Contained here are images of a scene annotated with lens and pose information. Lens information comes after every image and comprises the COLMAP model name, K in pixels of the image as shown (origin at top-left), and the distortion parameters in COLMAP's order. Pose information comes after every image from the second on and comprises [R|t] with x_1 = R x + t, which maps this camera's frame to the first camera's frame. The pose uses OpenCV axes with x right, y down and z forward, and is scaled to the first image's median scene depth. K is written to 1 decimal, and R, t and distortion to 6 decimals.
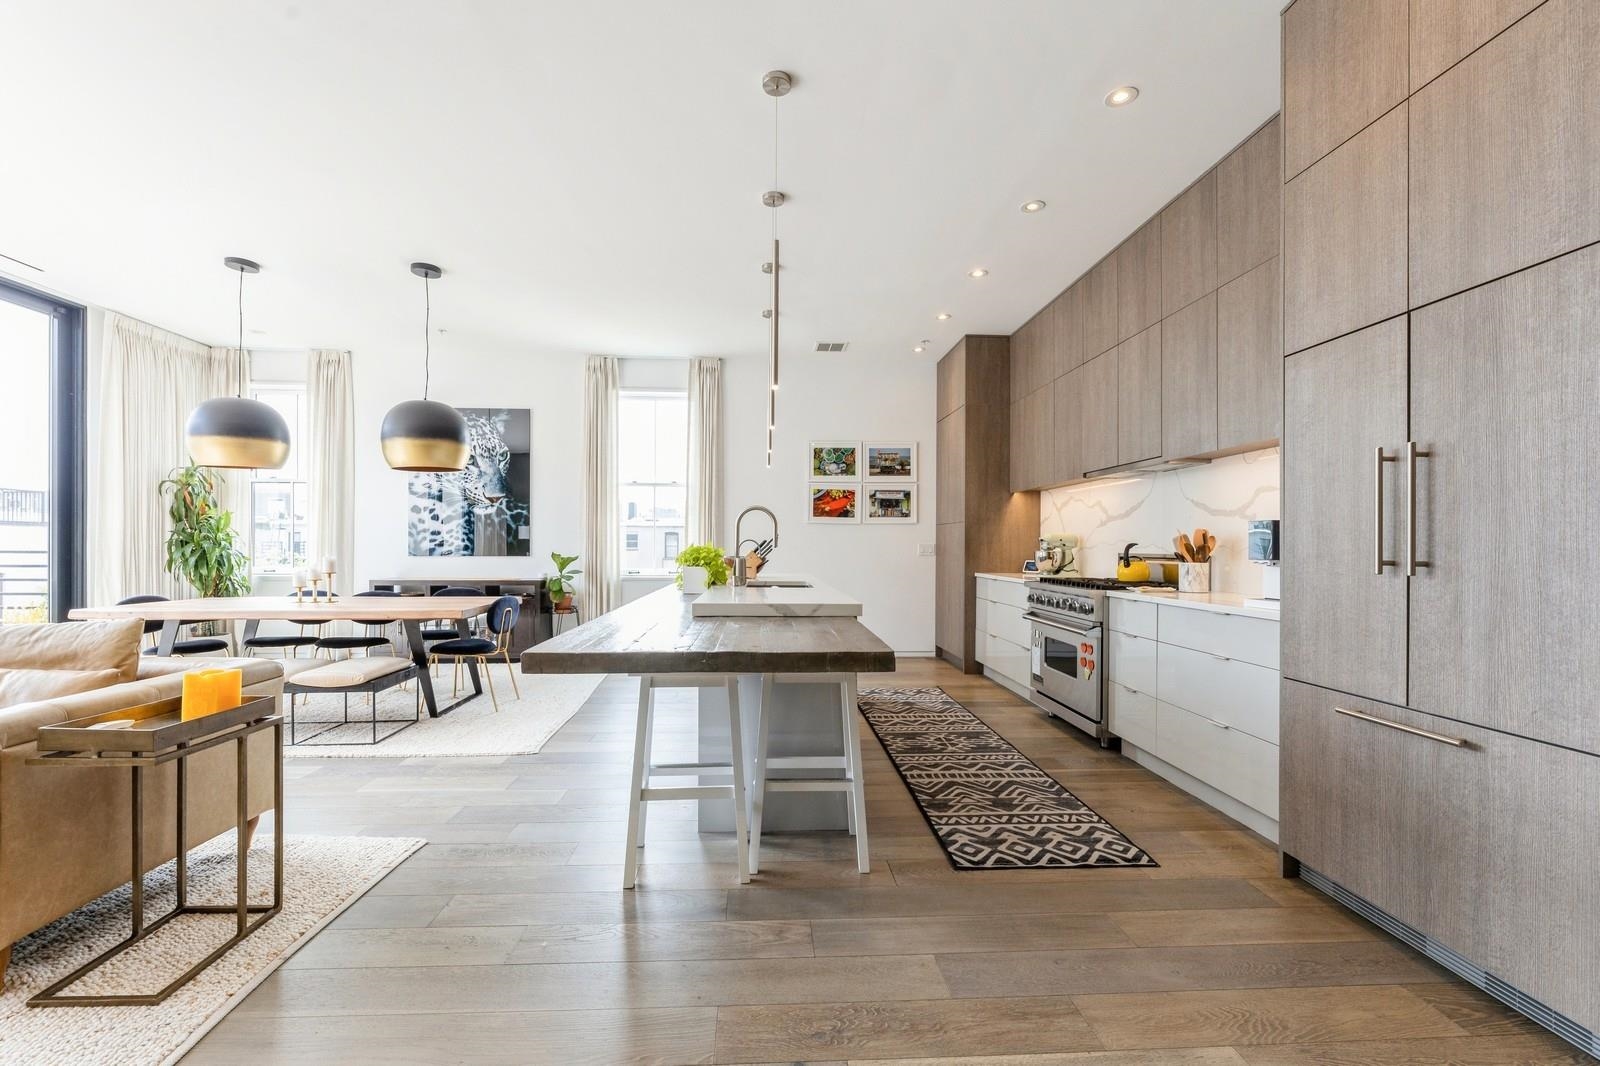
lens RADIAL K [[669.3, 0, 788.6], [0, 669.3, 540.5], [0, 0, 1]] dist [-0.001043, -0.000244]
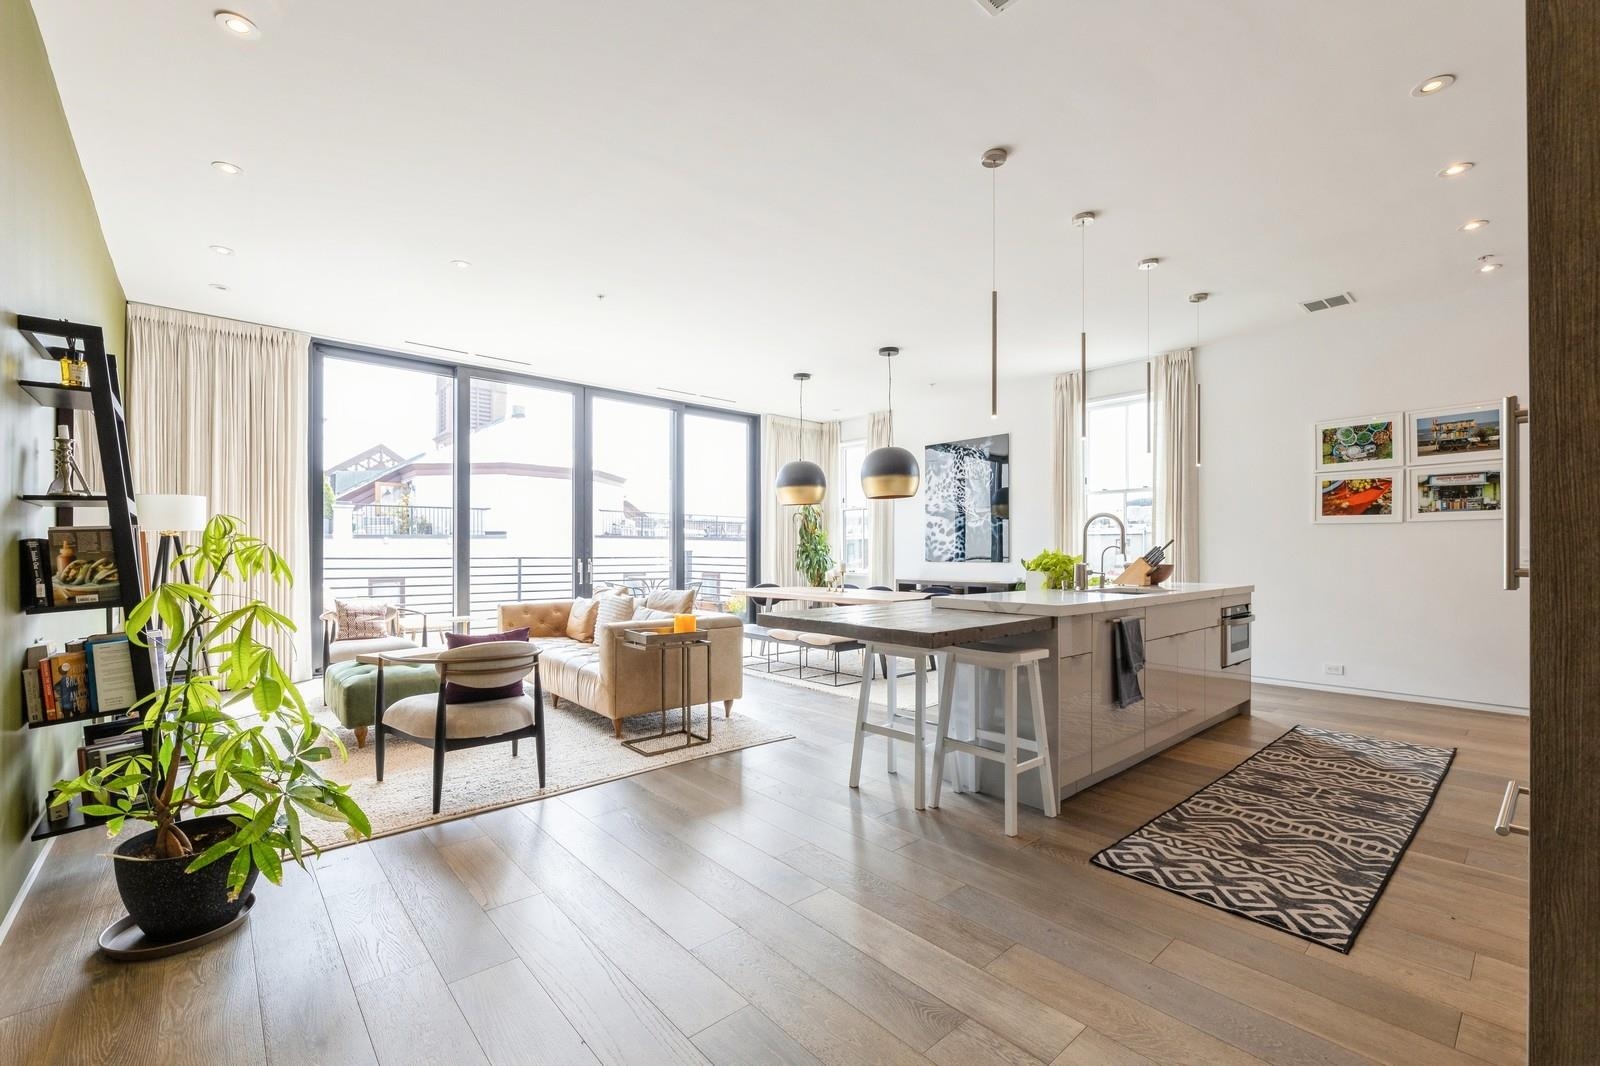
lens RADIAL K [[669.3, 0, 783.3], [0, 669.3, 548.8], [0, 0, 1]] dist [-0.001043, -0.000244]
pose [[0.613366, -0.008549, -0.789753, 0.396257], [0.009825, 0.999947, -0.003194, 0.000595], [0.789738, -0.005801, 0.613417, -0.007090]]
